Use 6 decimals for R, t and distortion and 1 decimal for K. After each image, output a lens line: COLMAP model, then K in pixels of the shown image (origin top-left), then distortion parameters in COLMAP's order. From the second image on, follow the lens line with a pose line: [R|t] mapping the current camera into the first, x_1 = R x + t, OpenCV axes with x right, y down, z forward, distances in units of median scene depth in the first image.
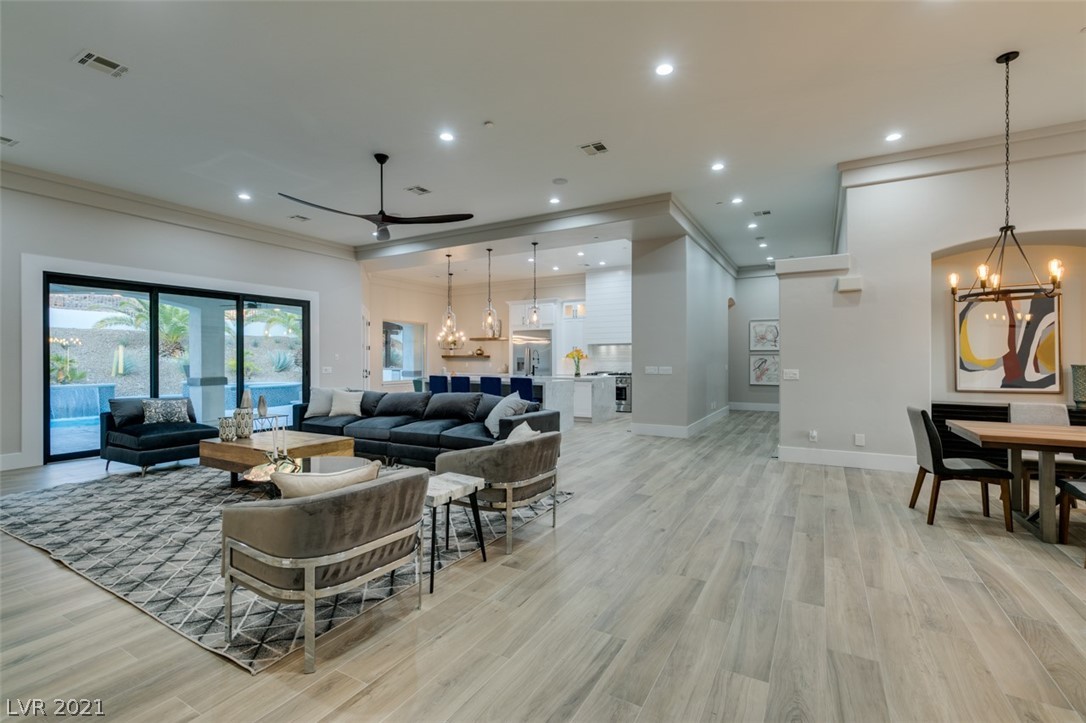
lens RADIAL K [[488.8, 0, 539.7], [0, 488.8, 357.6], [0, 0, 1]] dist [0.007701, -0.001911]
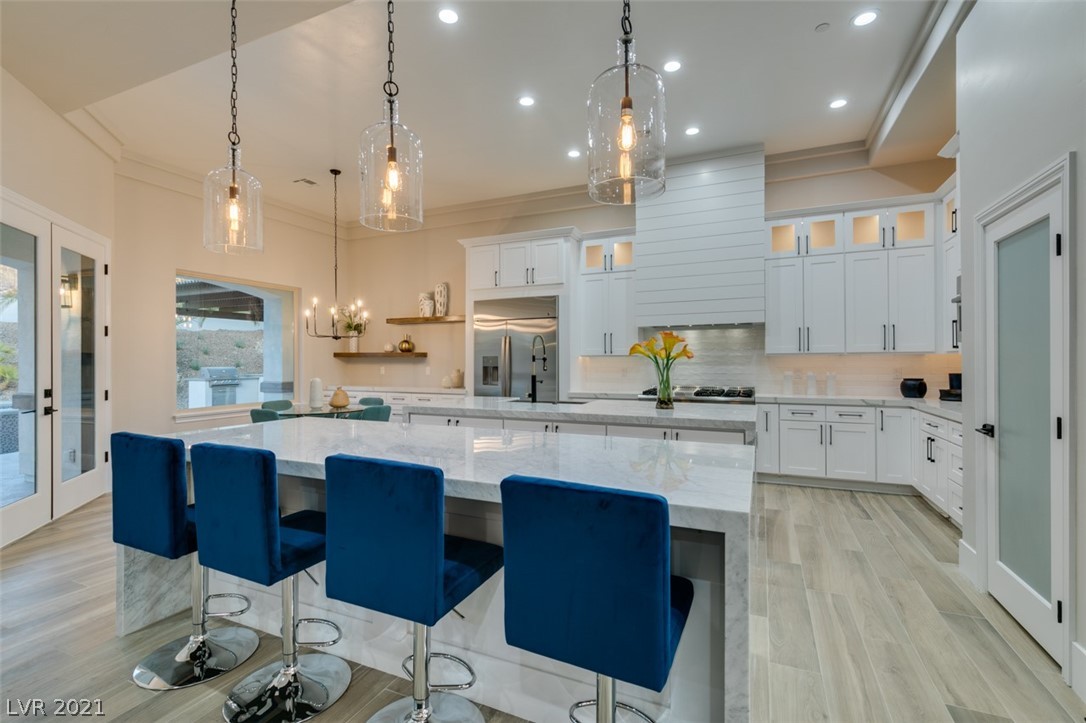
lens RADIAL K [[488.8, 0, 540.2], [0, 488.8, 361.6], [0, 0, 1]] dist [0.007701, -0.001911]
pose [[0.994821, -0.001237, 0.101636, -0.077958], [0.000620, 0.999981, 0.006107, 0.004449], [-0.101642, -0.006012, 0.994803, 1.037424]]
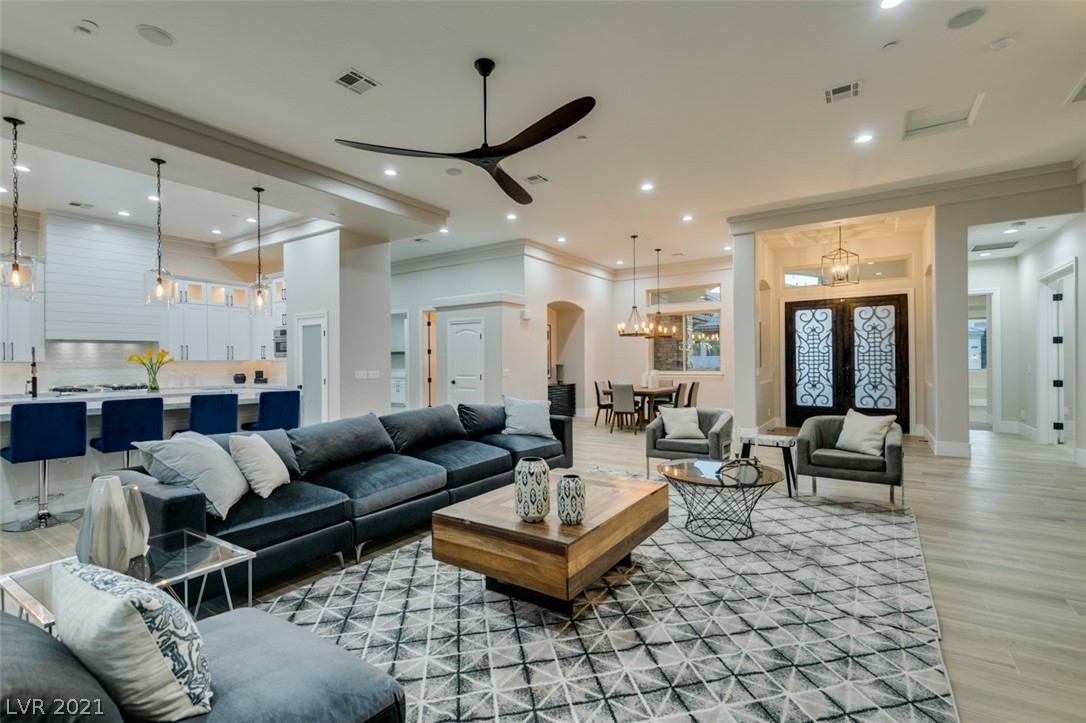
lens RADIAL K [[488.8, 0, 542.8], [0, 488.8, 360.0], [0, 0, 1]] dist [0.007701, -0.001911]
pose [[0.065393, 0.004572, 0.997849, -0.826474], [0.003799, 0.999981, -0.004831, 0.004260], [-0.997852, 0.004107, 0.065375, 0.725998]]
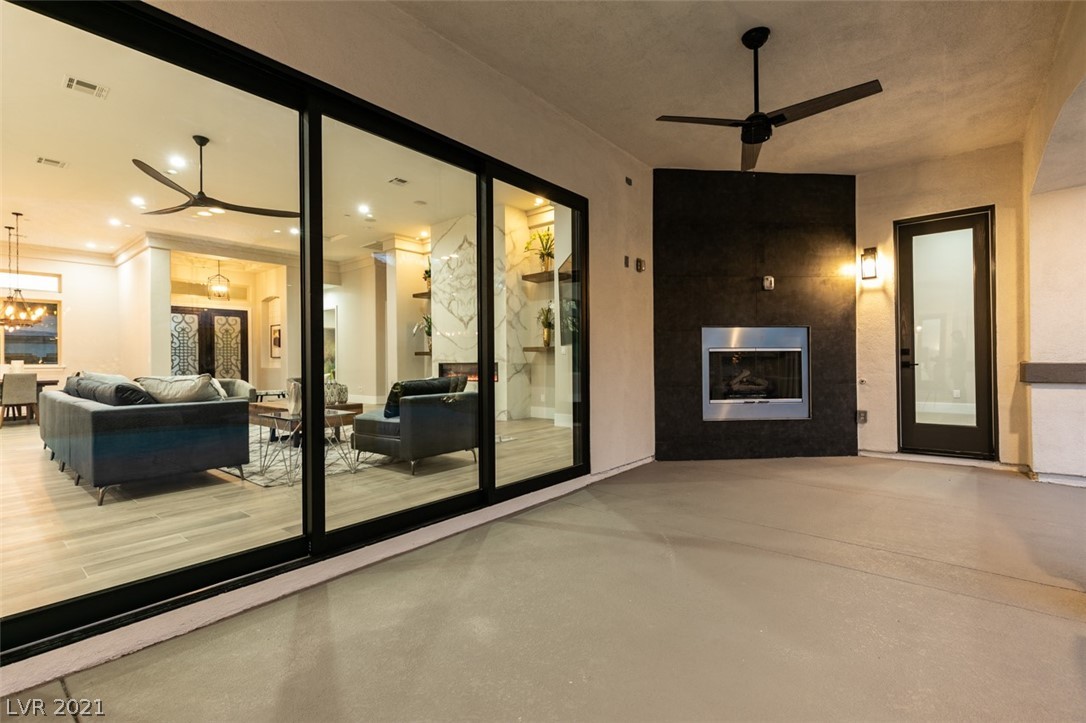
lens RADIAL K [[484.3, 0, 544.9], [0, 484.3, 359.4], [0, 0, 1]] dist [-0.000139, -0.000240]
pose [[-0.986933, 0.013305, 0.160581, -0.979794], [0.012030, 0.999888, -0.008905, 0.054881], [-0.160681, -0.006857, -0.986983, 1.554541]]
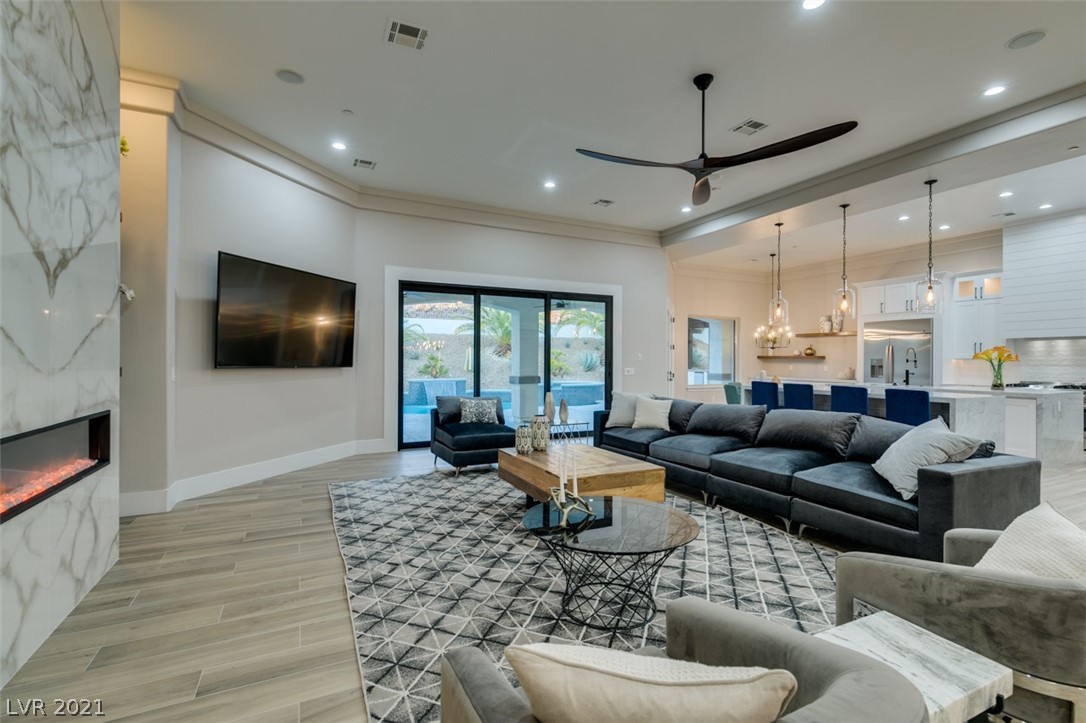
lens RADIAL K [[488.8, 0, 539.8], [0, 488.8, 361.5], [0, 0, 1]] dist [0.007701, -0.001911]
pose [[0.830900, 0.008005, -0.556364, -0.098362], [-0.004295, 0.999959, 0.007972, 0.000725], [0.556405, -0.004235, 0.830901, 0.219692]]
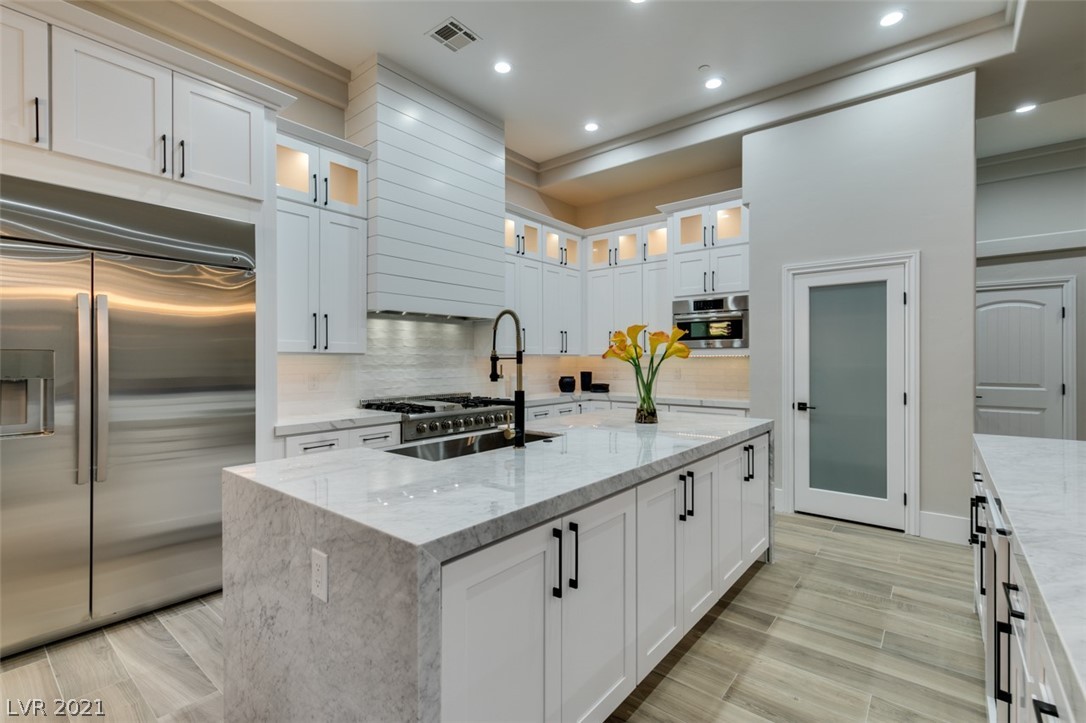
lens RADIAL K [[488.8, 0, 543.0], [0, 488.8, 359.2], [0, 0, 1]] dist [0.007701, -0.001911]
pose [[0.157385, 0.004114, 0.987529, -0.333536], [-0.003407, 0.999988, -0.003623, 0.006468], [-0.987531, -0.002795, 0.157397, 1.610342]]
